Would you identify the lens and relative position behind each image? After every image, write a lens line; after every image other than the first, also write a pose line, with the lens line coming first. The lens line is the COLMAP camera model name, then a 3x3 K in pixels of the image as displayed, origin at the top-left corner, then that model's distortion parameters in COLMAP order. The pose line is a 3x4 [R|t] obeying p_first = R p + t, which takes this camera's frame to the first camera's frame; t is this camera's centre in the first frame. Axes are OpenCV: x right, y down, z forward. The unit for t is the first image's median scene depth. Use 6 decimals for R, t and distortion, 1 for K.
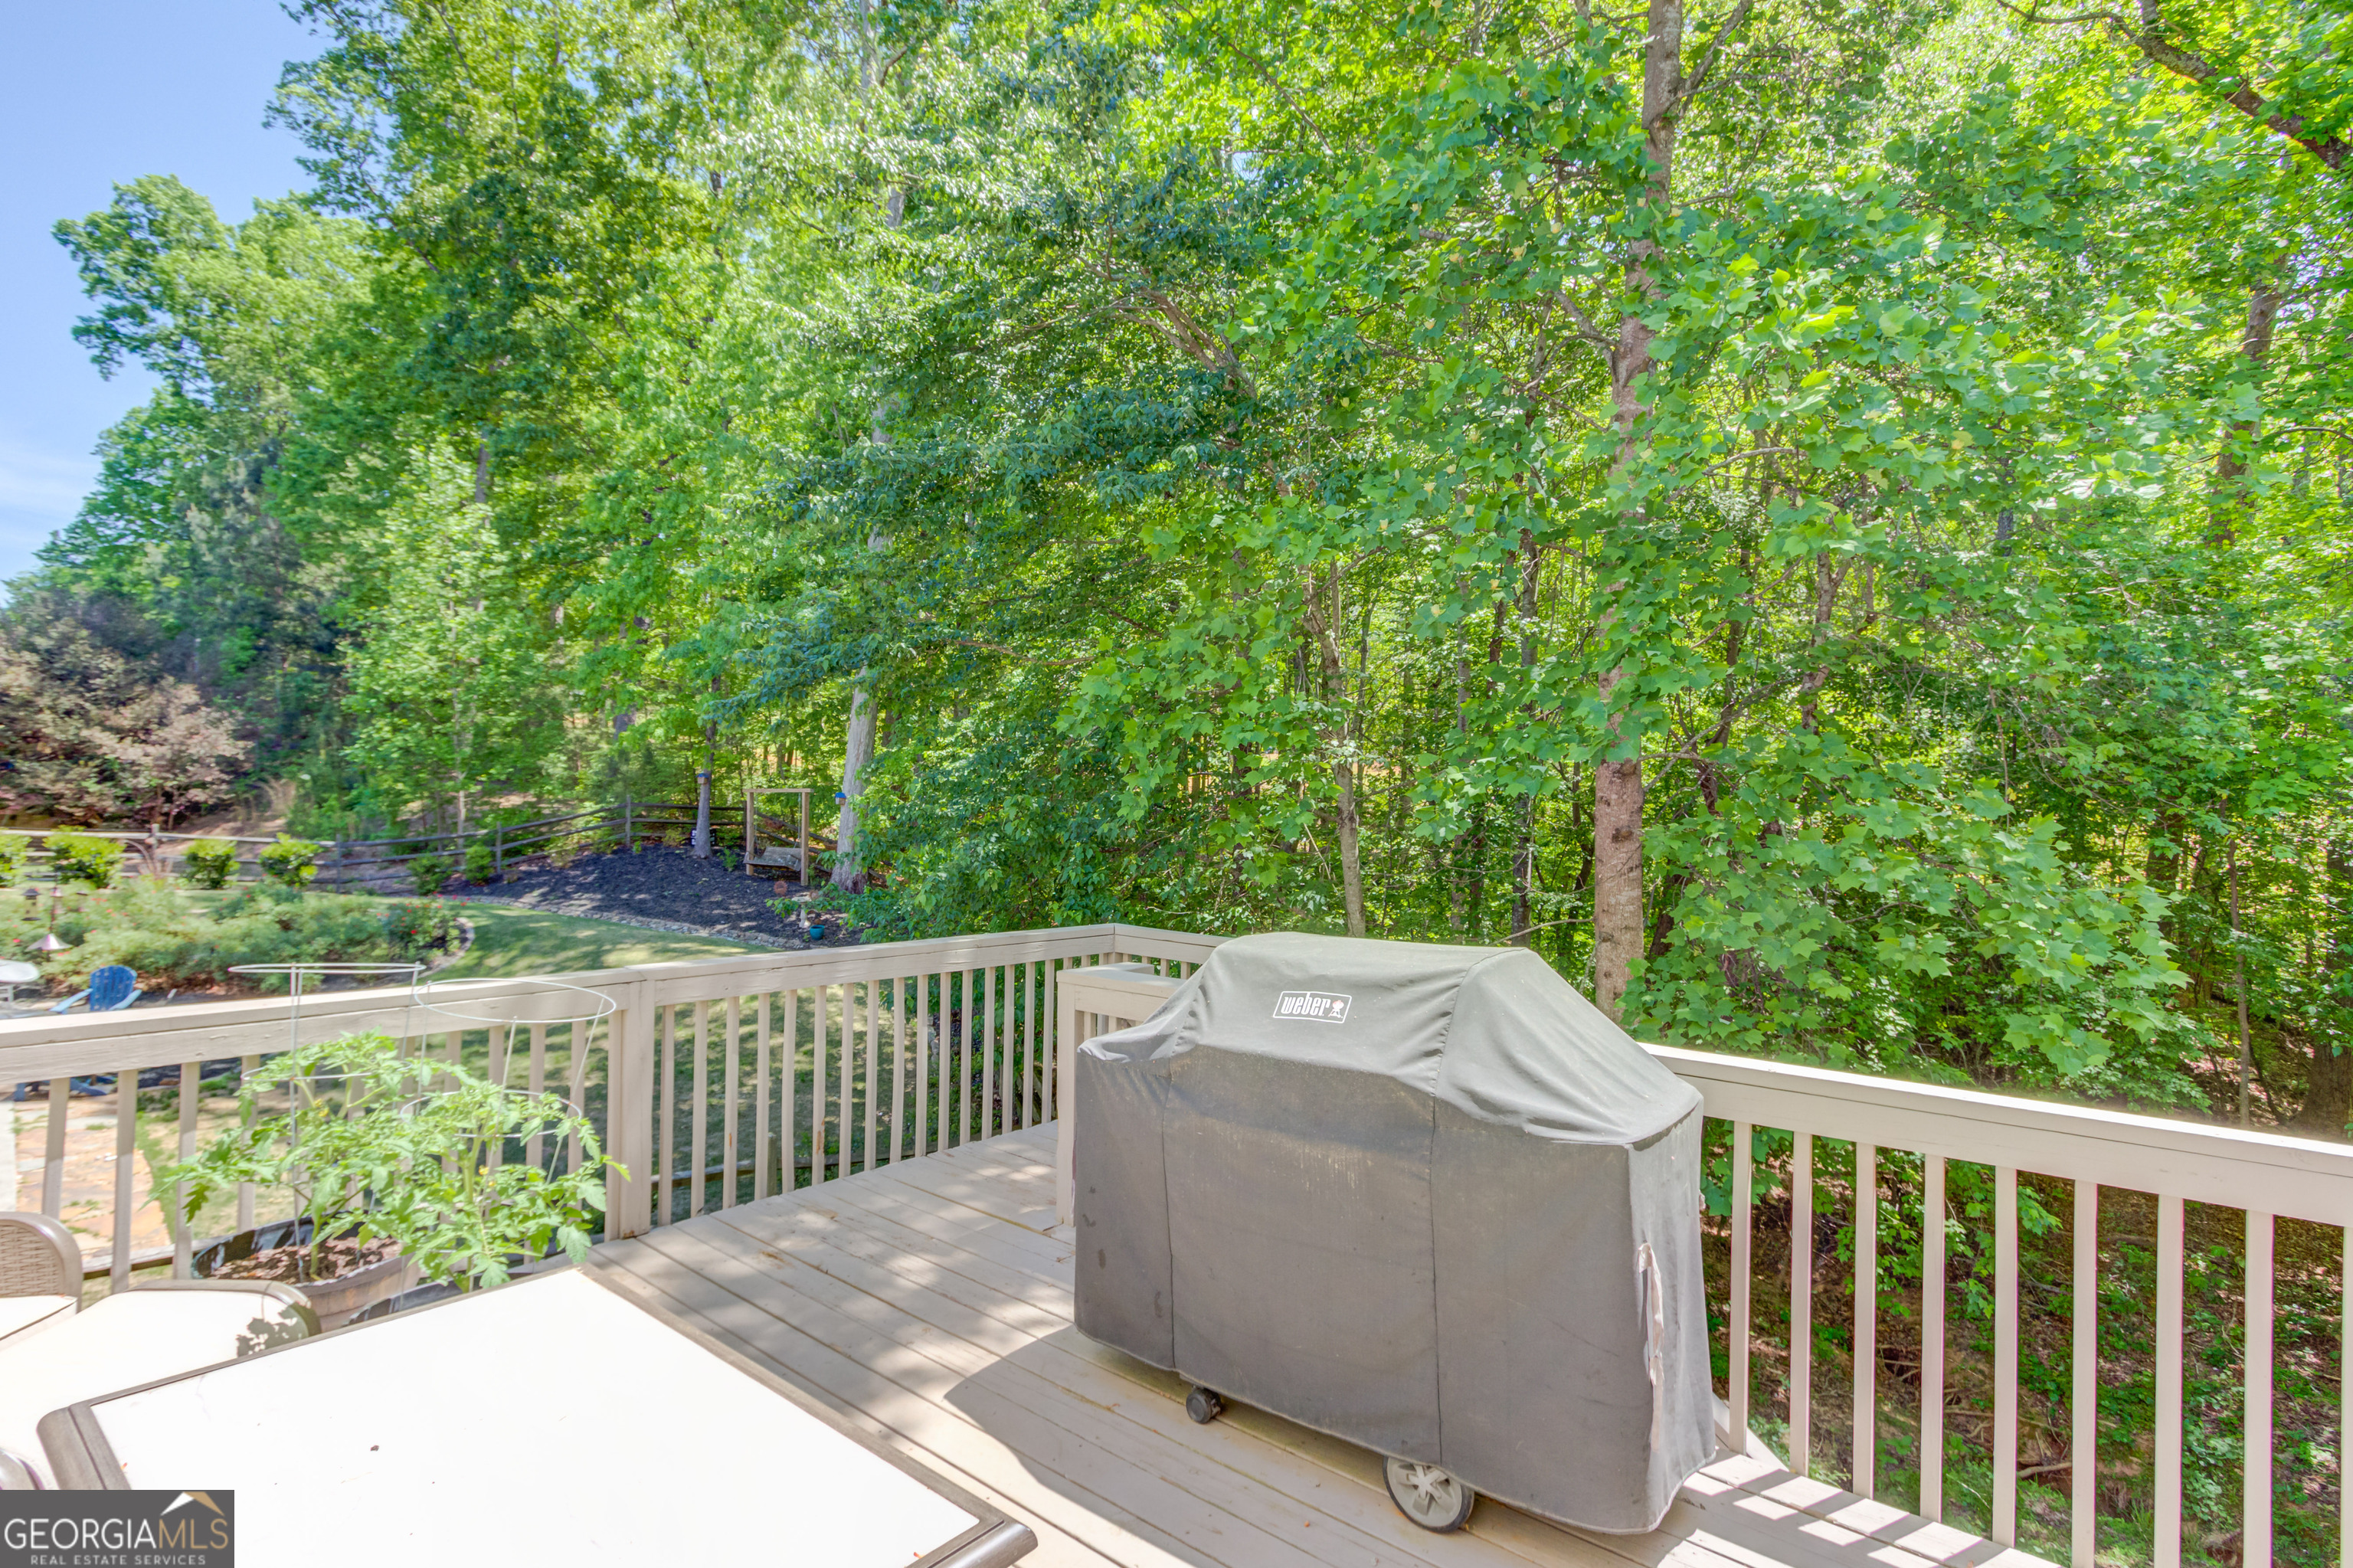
lens RADIAL K [[1073.1, 0, 1181.9], [0, 1073.1, 806.4], [0, 0, 1]] dist [-0.000367, -0.000689]
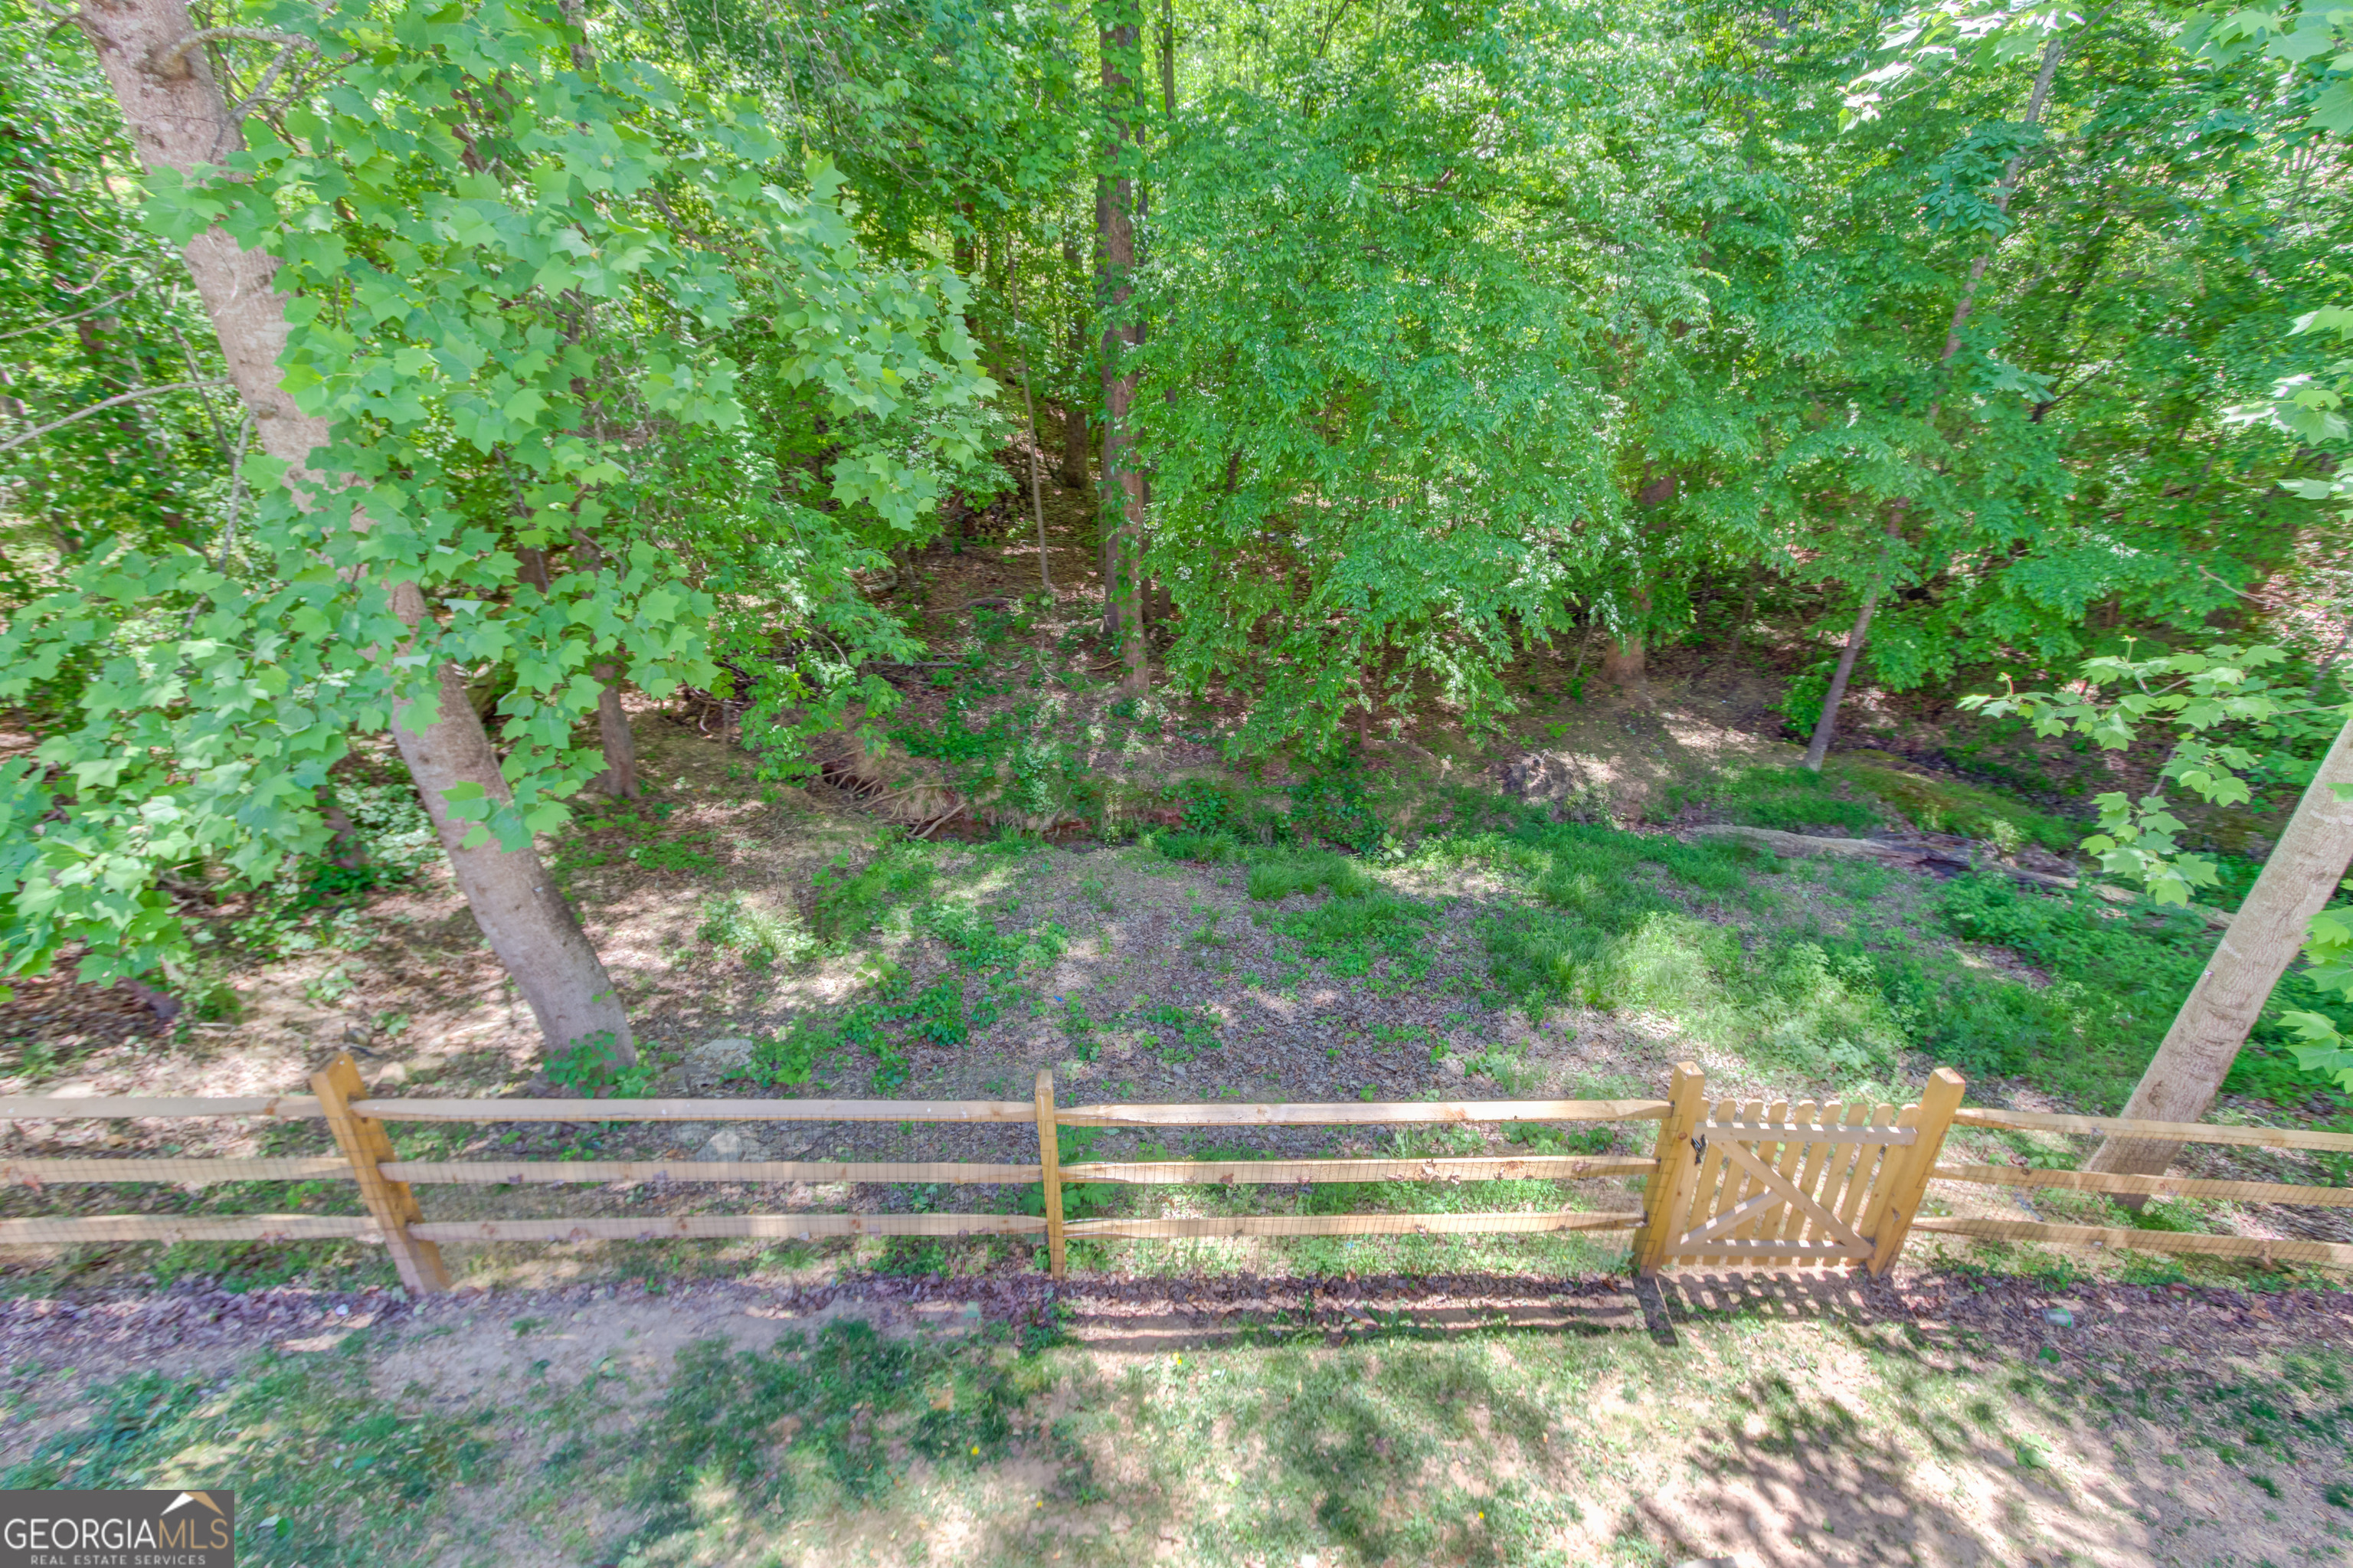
lens RADIAL K [[1073.1, 0, 1181.9], [0, 1073.1, 806.4], [0, 0, 1]] dist [-0.000367, -0.000689]
pose [[0.605768, -0.394547, 0.690925, 0.294898], [0.012255, 0.872912, 0.487723, 0.037645], [-0.795547, -0.286980, 0.533618, 0.319762]]
